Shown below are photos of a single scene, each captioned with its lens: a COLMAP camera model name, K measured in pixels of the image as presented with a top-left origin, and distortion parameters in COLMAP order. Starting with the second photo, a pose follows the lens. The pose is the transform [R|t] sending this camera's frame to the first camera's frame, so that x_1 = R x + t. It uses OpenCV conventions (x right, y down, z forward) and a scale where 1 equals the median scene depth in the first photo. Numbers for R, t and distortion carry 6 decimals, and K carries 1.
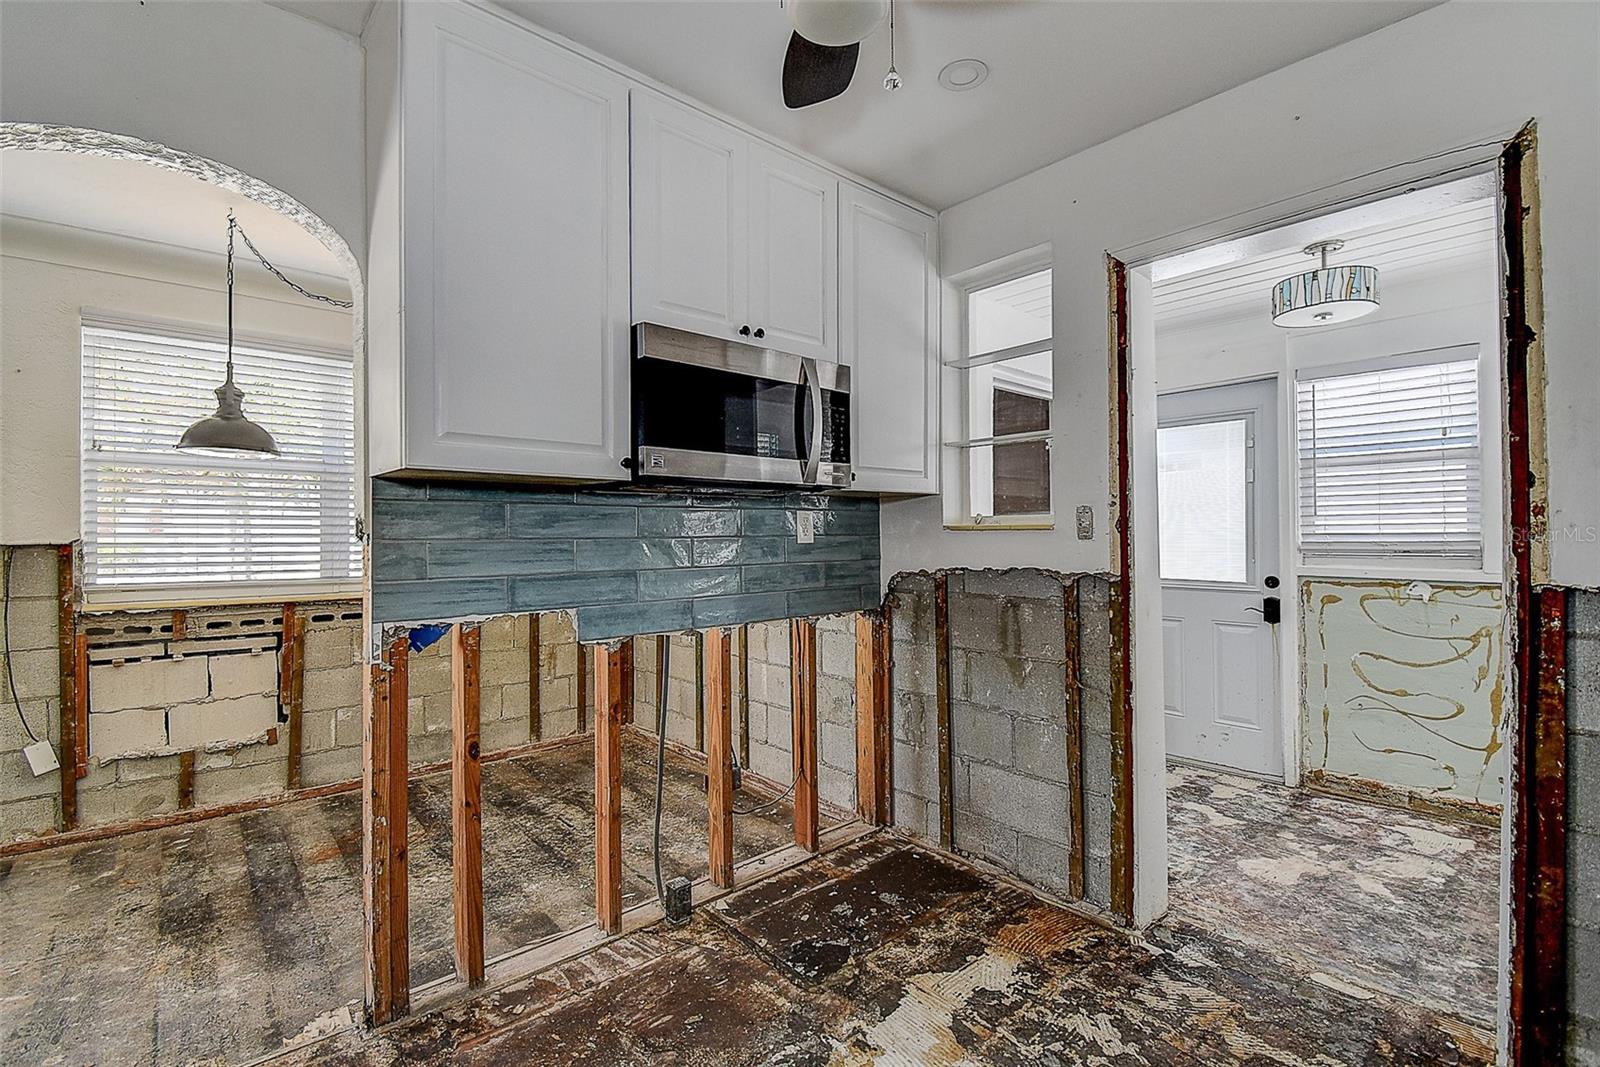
lens RADIAL K [[719.6, 0, 812.1], [0, 719.6, 526.8], [0, 0, 1]] dist [0.016959, -0.014715]
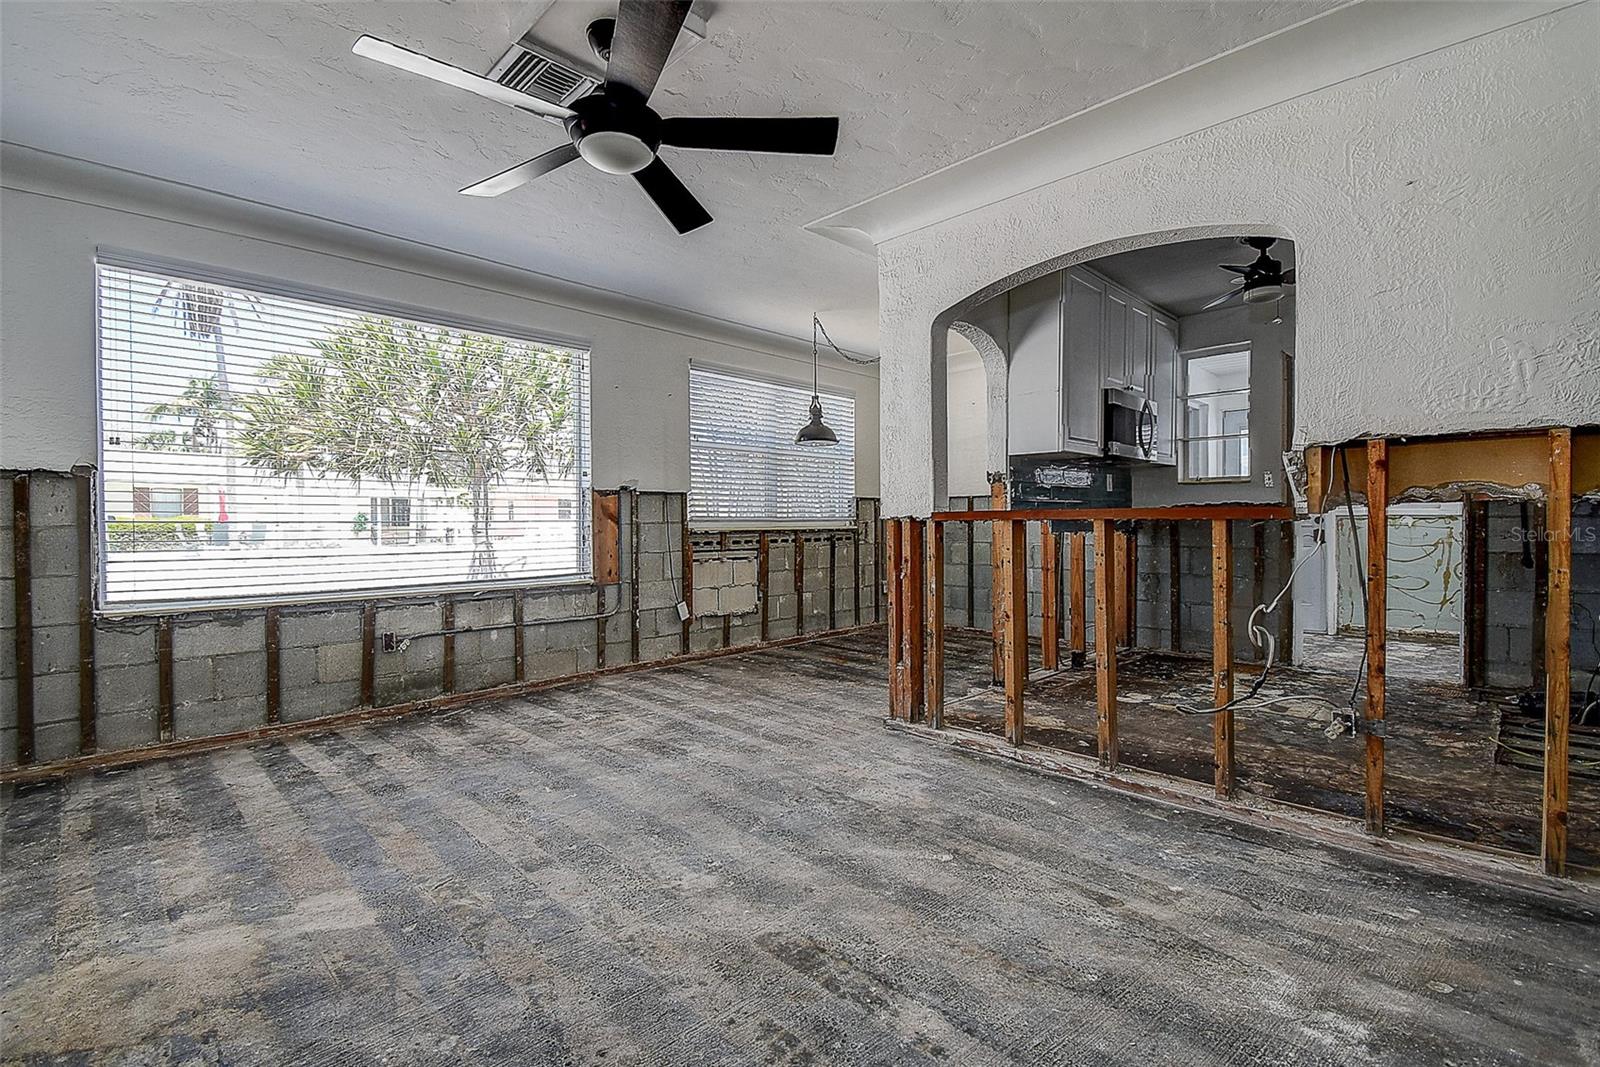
lens RADIAL K [[719.6, 0, 808.4], [0, 719.6, 528.3], [0, 0, 1]] dist [0.016959, -0.014715]
pose [[0.998086, -0.001102, 0.061833, -0.838879], [-0.000566, 0.999636, 0.026956, 0.062966], [-0.061840, -0.026940, 0.997722, -0.783238]]
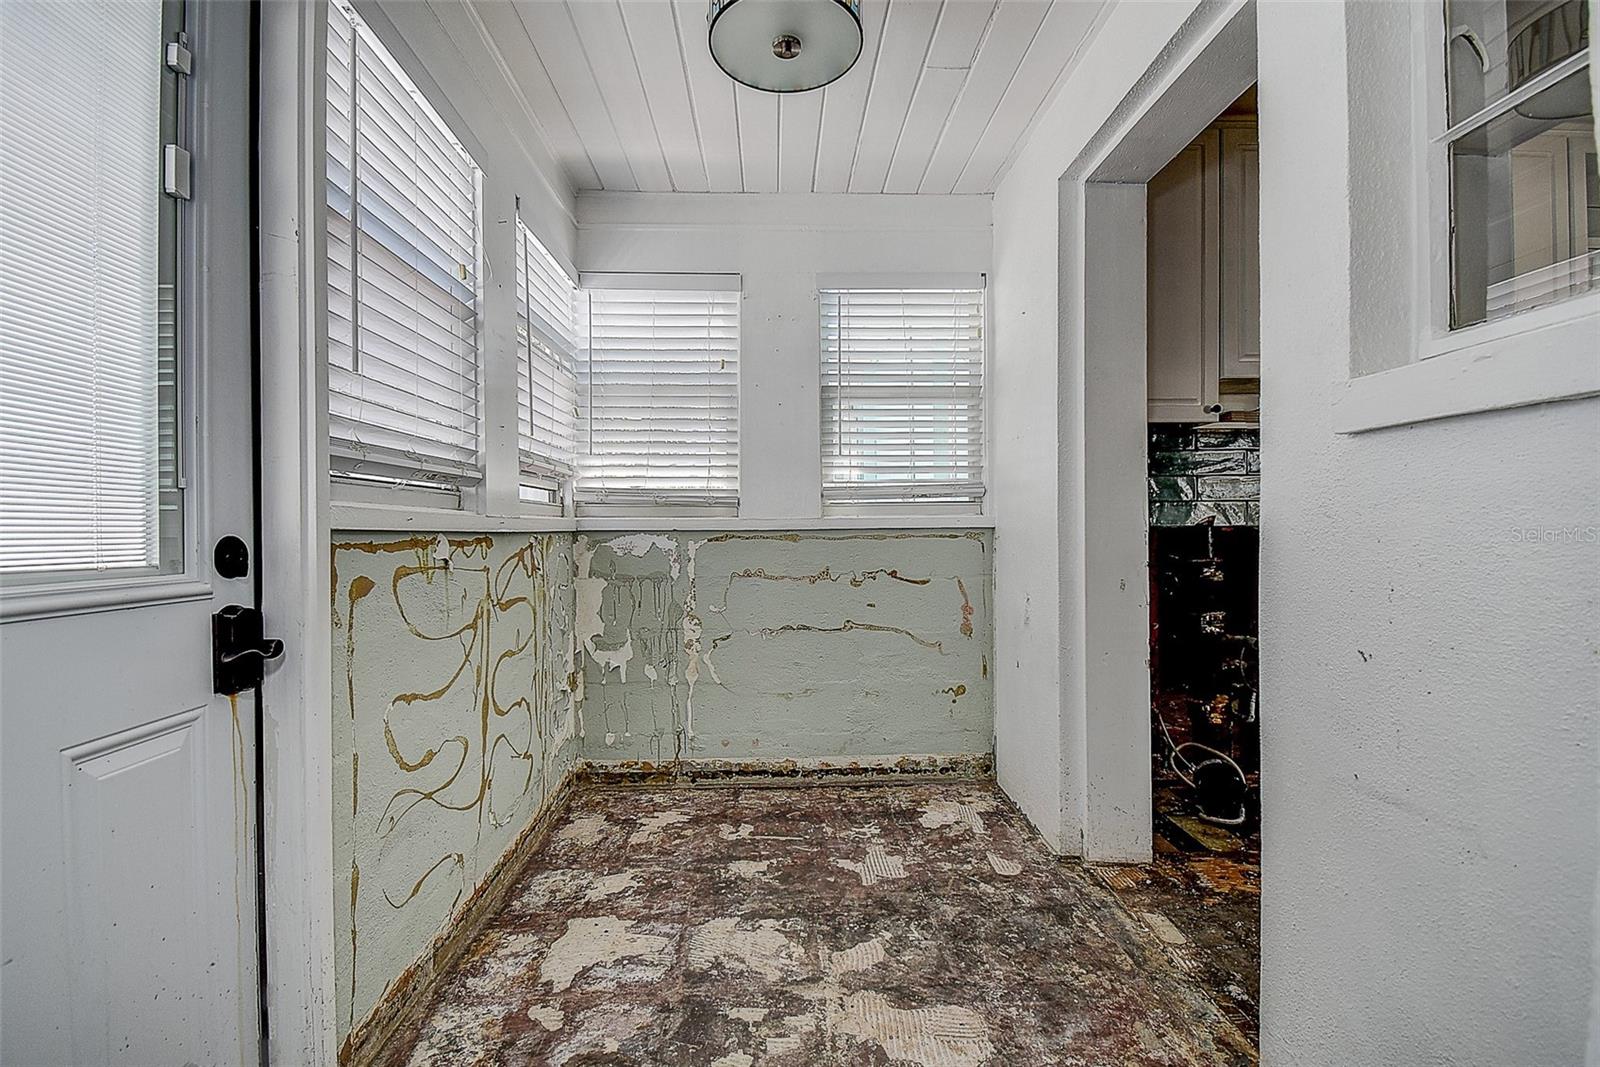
lens RADIAL K [[719.6, 0, 807.0], [0, 719.6, 523.7], [0, 0, 1]] dist [0.016959, -0.014715]
pose [[-0.766950, 0.011476, 0.641604, 0.312543], [0.000798, 0.999856, -0.016930, 0.082910], [-0.641706, -0.012472, -0.766849, 1.320942]]
